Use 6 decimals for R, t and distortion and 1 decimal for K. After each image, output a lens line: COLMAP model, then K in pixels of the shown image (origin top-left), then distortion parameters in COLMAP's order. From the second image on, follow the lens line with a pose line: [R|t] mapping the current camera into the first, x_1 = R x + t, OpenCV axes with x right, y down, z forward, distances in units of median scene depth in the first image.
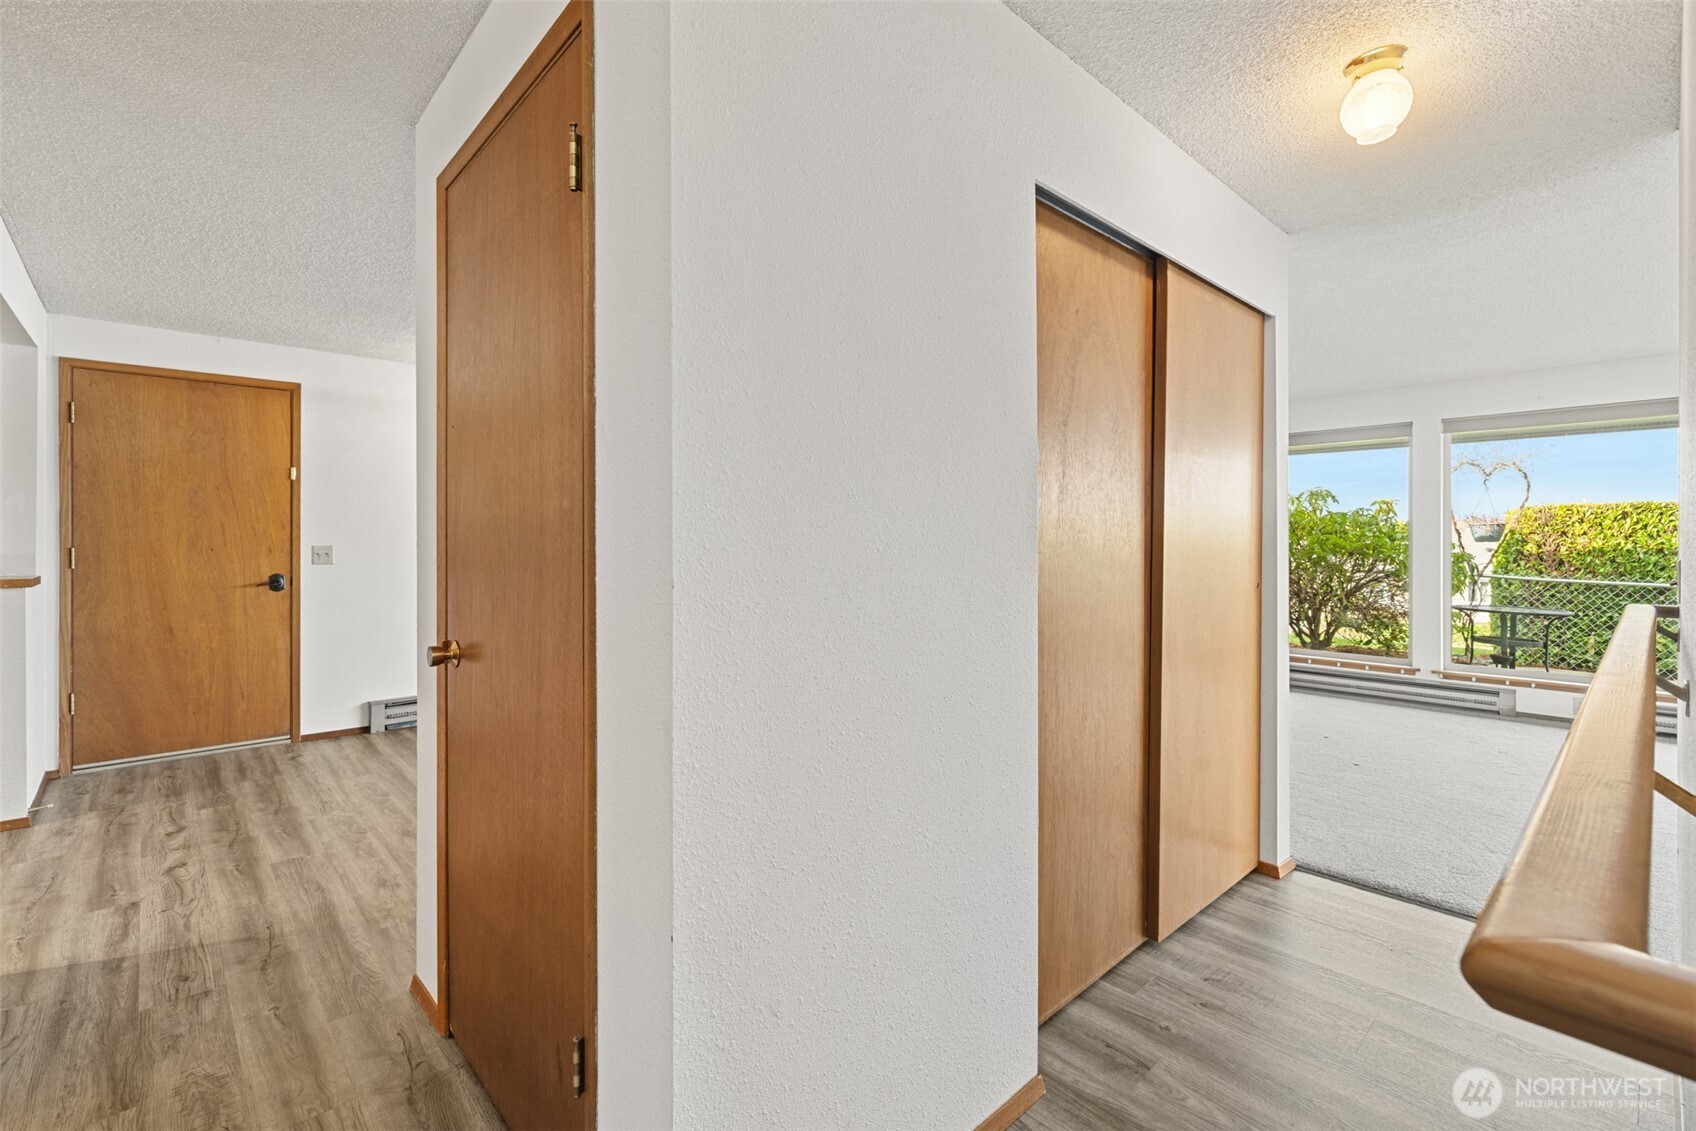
lens RADIAL K [[718.3, 0, 777.2], [0, 718.3, 539.5], [0, 0, 1]] dist [0.001809, -0.001103]
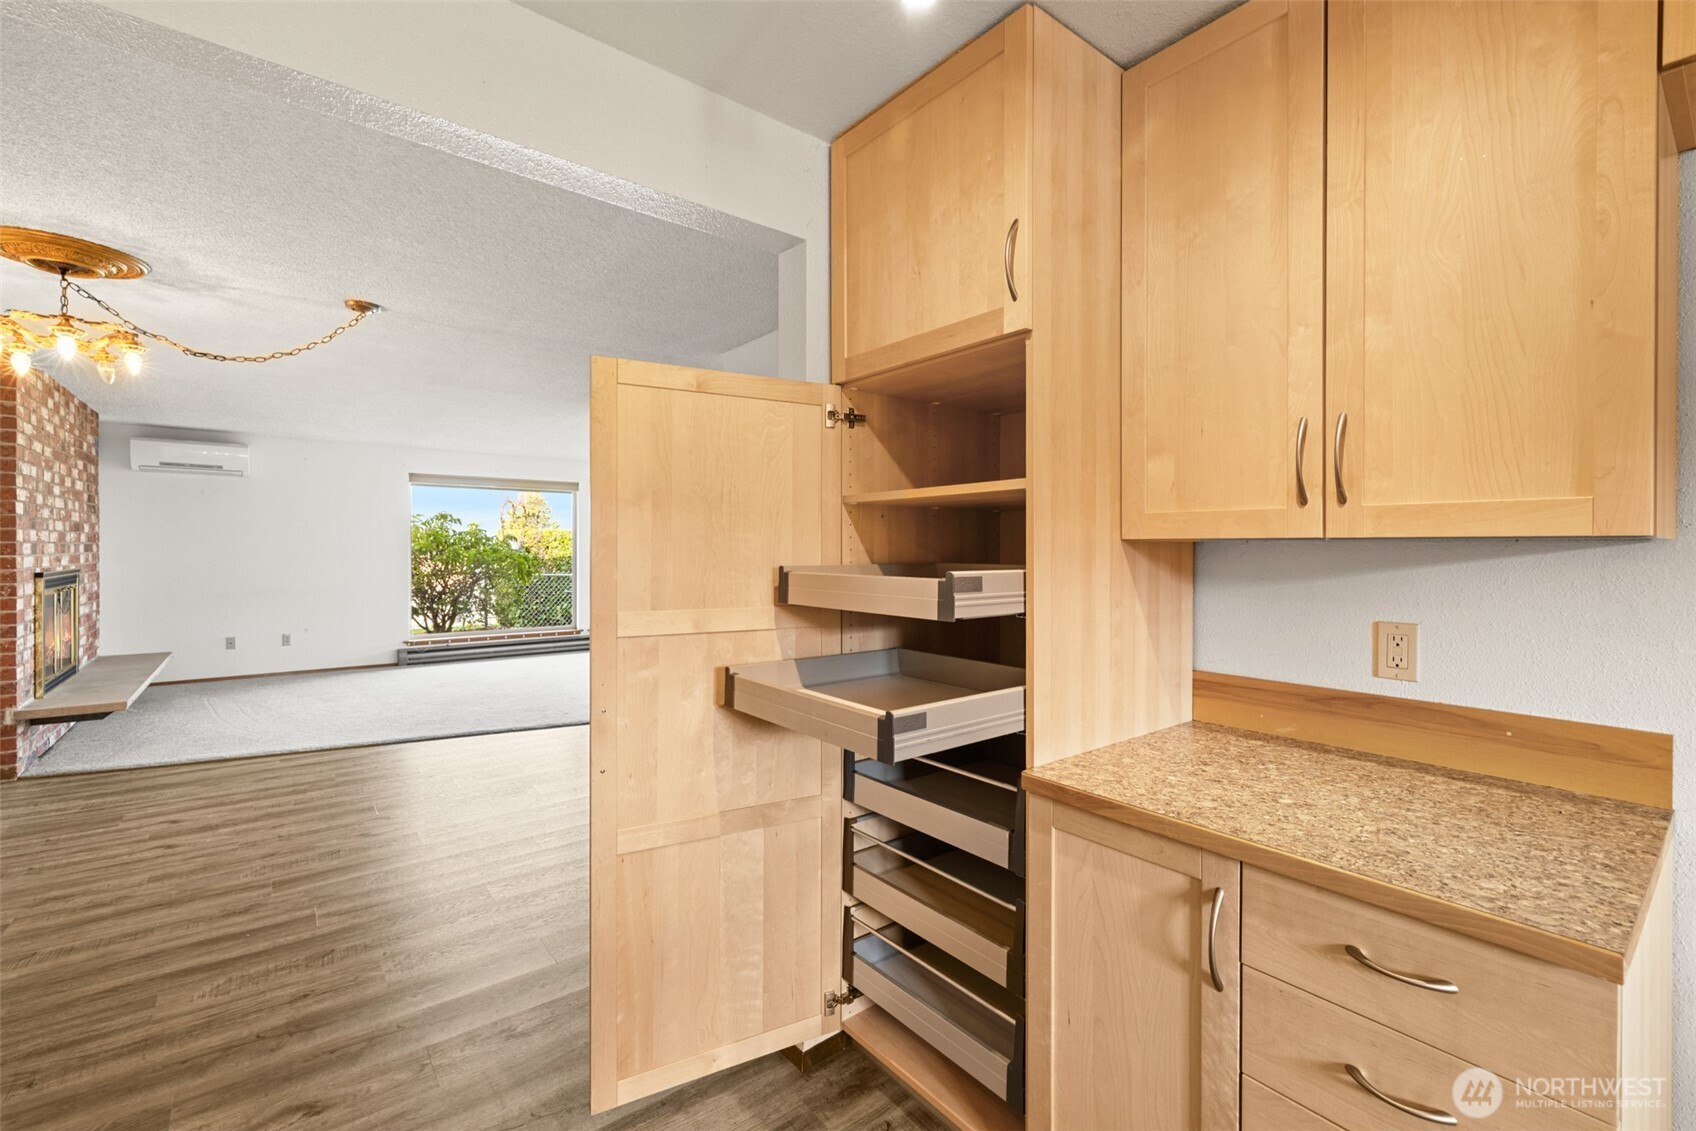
lens RADIAL K [[718.3, 0, 840.9], [0, 718.3, 552.3], [0, 0, 1]] dist [0.001809, -0.001103]
pose [[0.041070, -0.008375, 0.999121, -1.064024], [-0.003272, 0.999958, 0.008517, -0.024765], [-0.999151, -0.003619, 0.041041, 0.437942]]
